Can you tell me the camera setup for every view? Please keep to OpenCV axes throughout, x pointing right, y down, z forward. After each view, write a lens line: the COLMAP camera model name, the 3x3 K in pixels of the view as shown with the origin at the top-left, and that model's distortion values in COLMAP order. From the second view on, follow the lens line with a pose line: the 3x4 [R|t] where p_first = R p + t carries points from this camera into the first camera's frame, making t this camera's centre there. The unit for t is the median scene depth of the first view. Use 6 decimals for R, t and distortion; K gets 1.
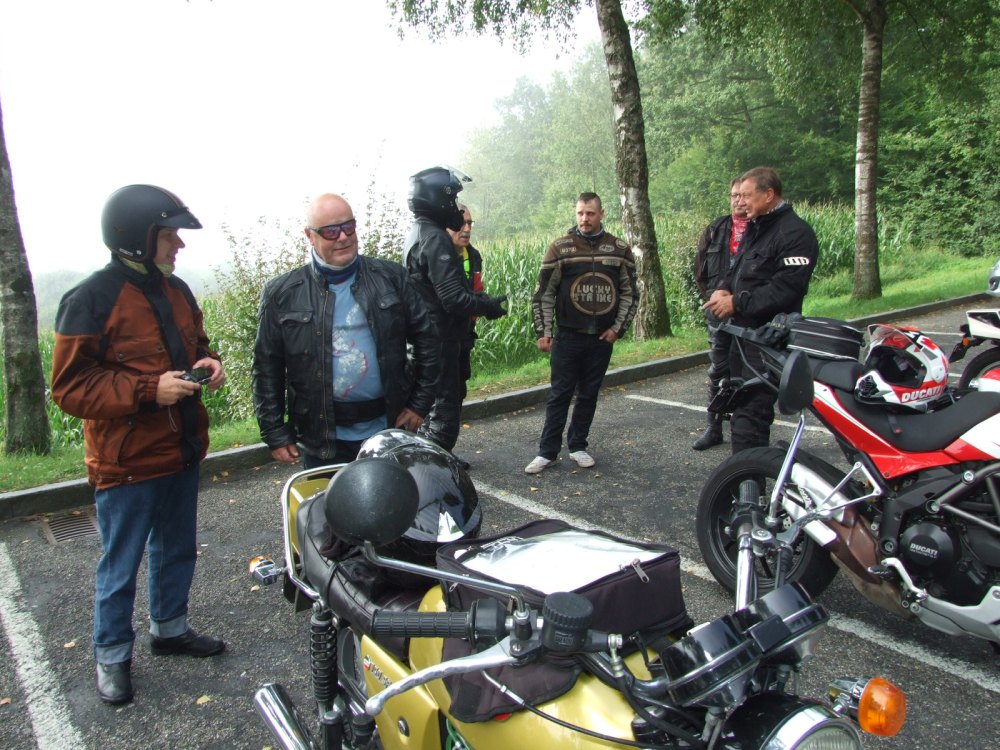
lens RADIAL K [[801.8, 0, 503.5], [0, 801.8, 344.6], [0, 0, 1]] dist [0.002276, 0.016437]
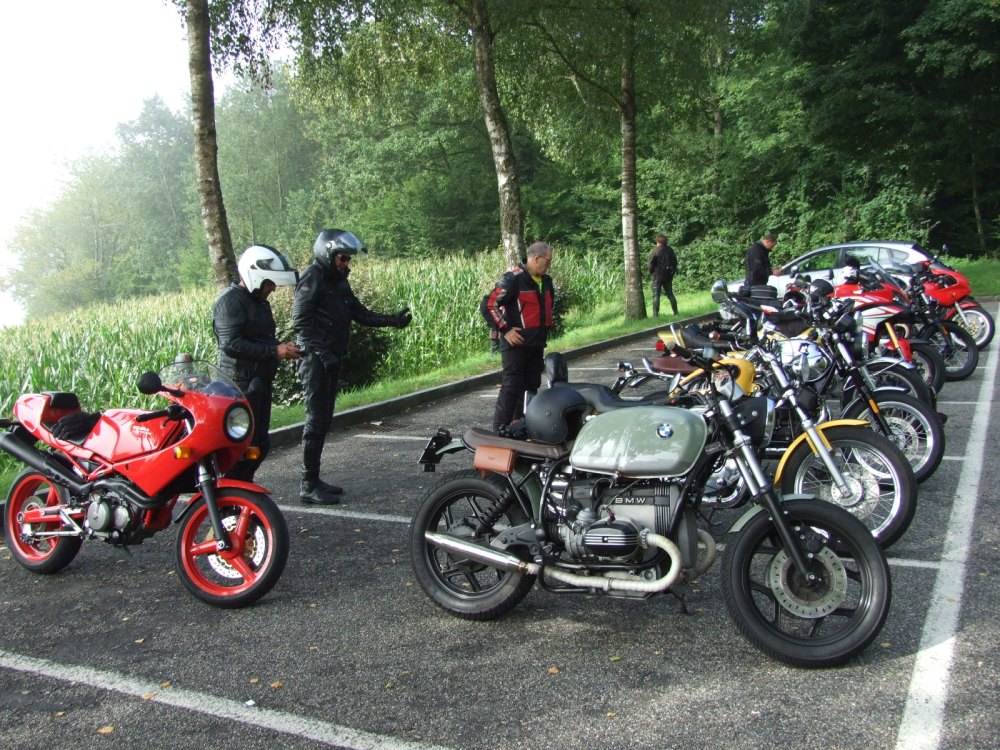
lens RADIAL K [[1019.7, 0, 498.6], [0, 1019.7, 376.9], [0, 0, 1]] dist [-0.019962, 0.000000]
pose [[0.913401, -0.050930, 0.403862, -0.201083], [0.071591, 0.996776, -0.036214, 0.037504], [-0.400716, 0.061991, 0.914103, -0.195152]]
